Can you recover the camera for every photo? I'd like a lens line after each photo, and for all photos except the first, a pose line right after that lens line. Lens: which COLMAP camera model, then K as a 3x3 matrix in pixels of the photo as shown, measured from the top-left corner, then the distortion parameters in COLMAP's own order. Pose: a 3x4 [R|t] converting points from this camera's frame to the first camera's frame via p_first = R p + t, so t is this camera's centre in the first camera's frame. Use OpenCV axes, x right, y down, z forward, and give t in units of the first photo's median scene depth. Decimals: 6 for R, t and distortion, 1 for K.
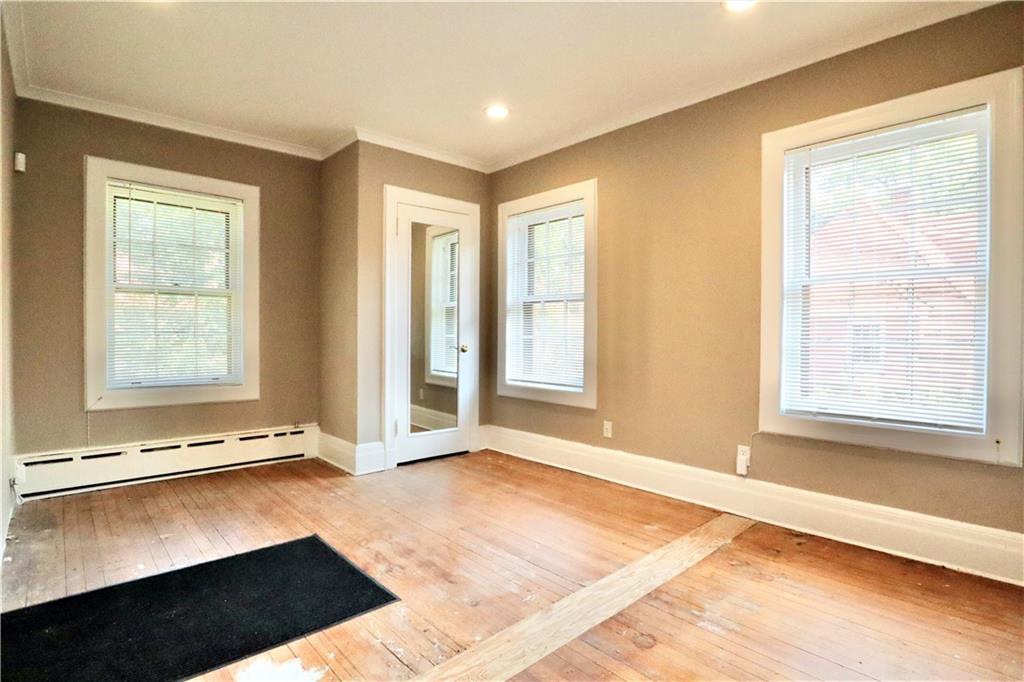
lens RADIAL K [[520.9, 0, 536.9], [0, 520.9, 339.5], [0, 0, 1]] dist [-0.027213, 0.002028]
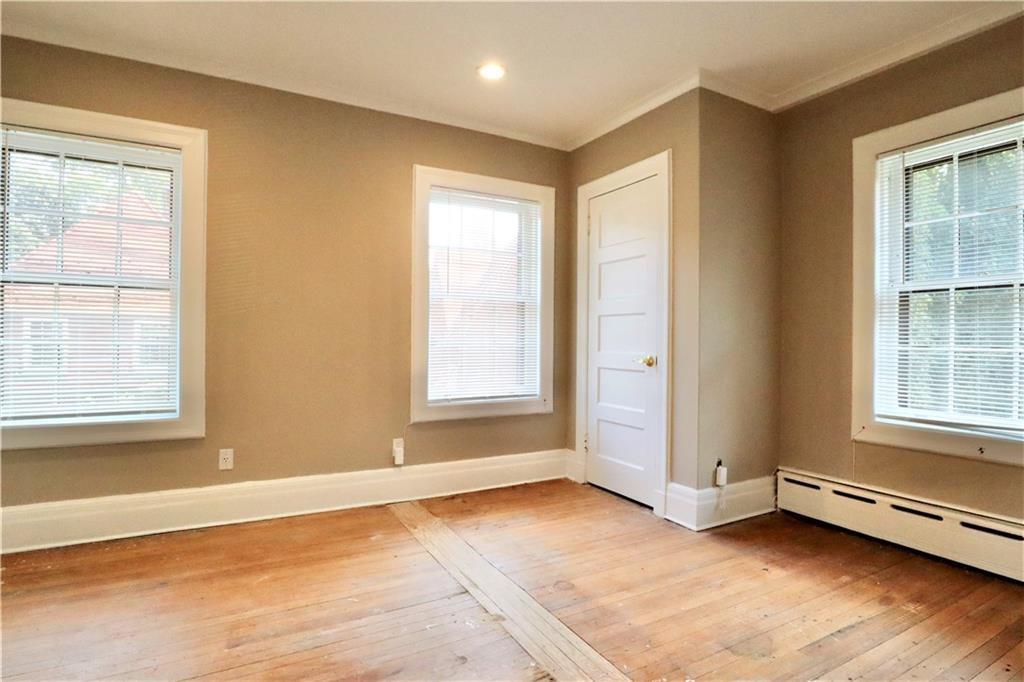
lens RADIAL K [[520.9, 0, 513.1], [0, 520.9, 340.2], [0, 0, 1]] dist [-0.027213, 0.002028]
pose [[0.257391, -0.000773, 0.966307, -0.616389], [0.005319, 0.999986, -0.000617, -0.002961], [-0.966293, 0.005299, 0.257392, 0.479233]]
